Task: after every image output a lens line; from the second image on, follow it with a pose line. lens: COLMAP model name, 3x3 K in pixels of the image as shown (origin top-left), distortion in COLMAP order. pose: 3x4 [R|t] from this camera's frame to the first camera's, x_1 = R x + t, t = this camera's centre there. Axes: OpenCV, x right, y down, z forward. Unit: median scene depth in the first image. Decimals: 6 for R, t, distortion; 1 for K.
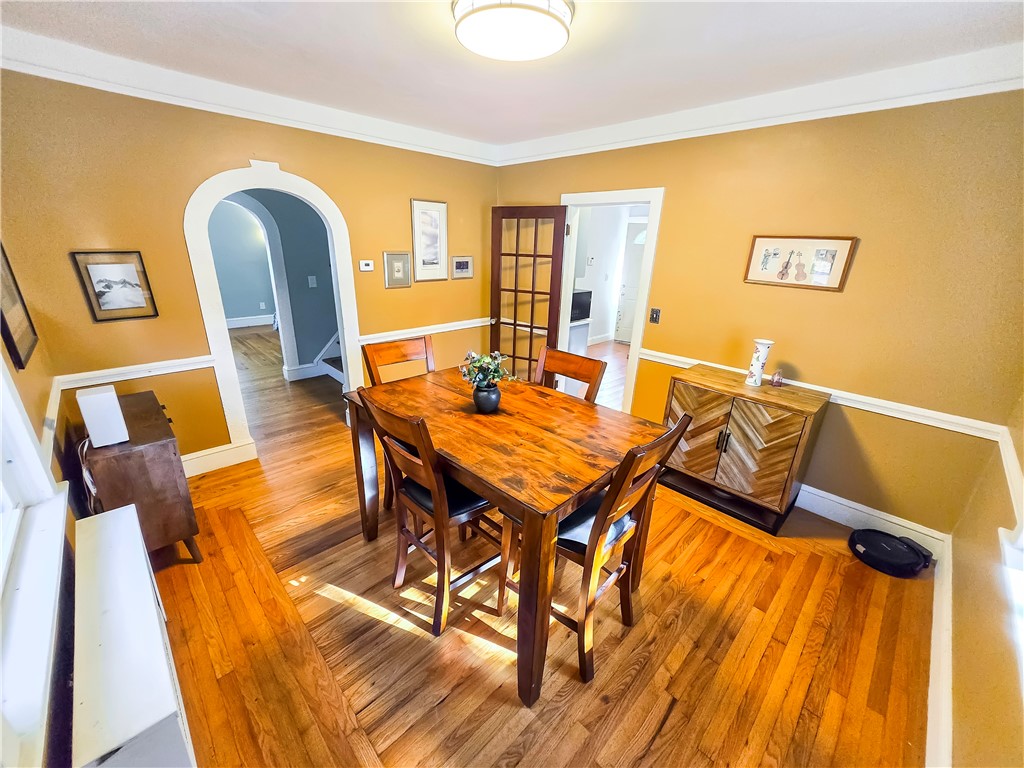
lens RADIAL K [[407.1, 0, 512.0], [0, 407.1, 384.0], [0, 0, 1]] dist [0.002060, 0.000366]
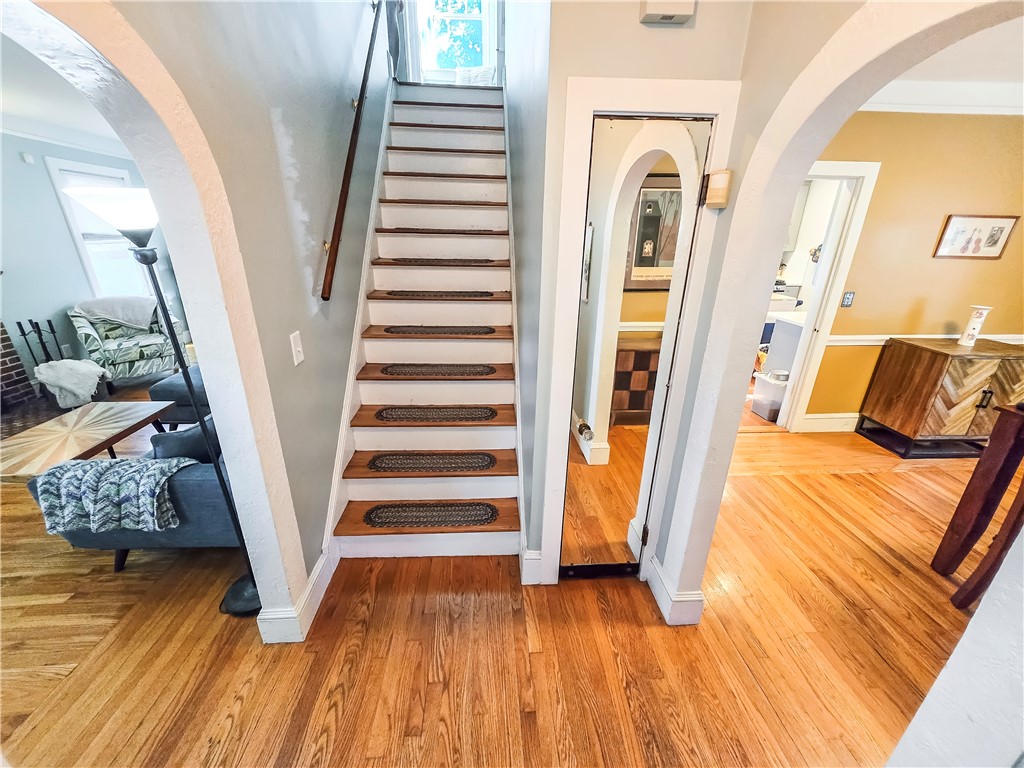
lens RADIAL K [[407.1, 0, 512.0], [0, 407.1, 384.0], [0, 0, 1]] dist [0.002060, 0.000366]
pose [[0.652670, -0.291221, 0.699437, -1.079216], [0.249762, 0.954273, 0.164264, -0.400017], [-0.715290, 0.067482, 0.695561, 1.095356]]
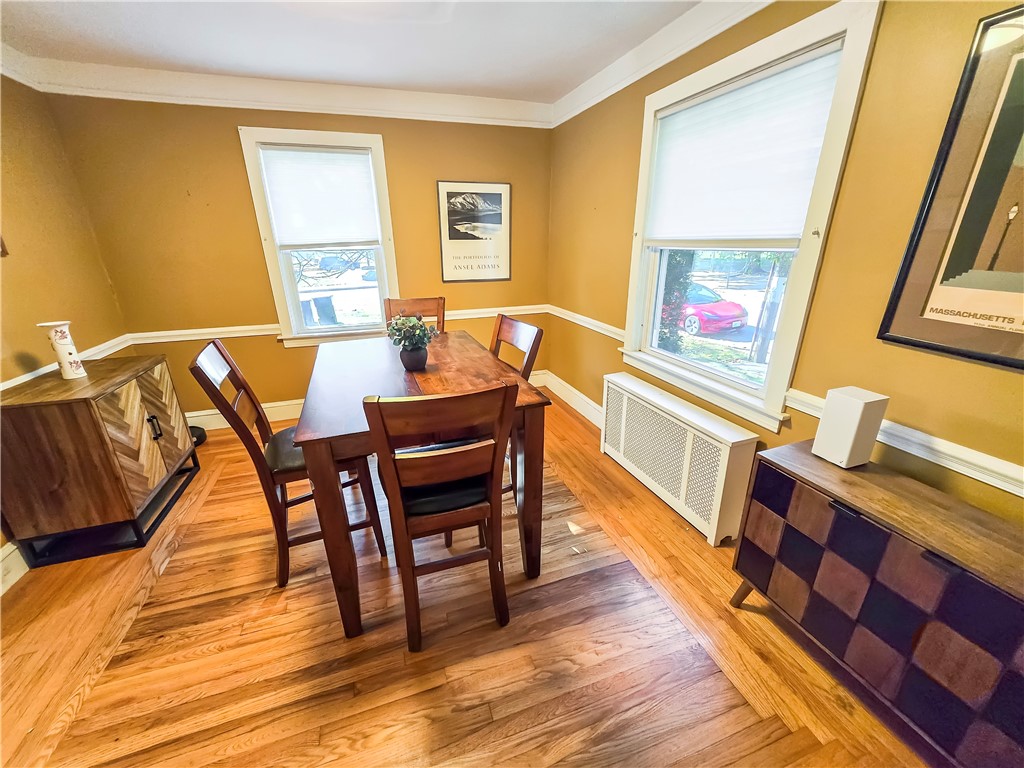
lens RADIAL K [[407.1, 0, 512.0], [0, 407.1, 384.0], [0, 0, 1]] dist [0.002060, 0.000366]
pose [[-0.901722, -0.168461, 0.398143, -0.511350], [0.123418, 0.782318, 0.610530, -0.370797], [-0.414325, 0.599667, -0.684642, 1.175708]]
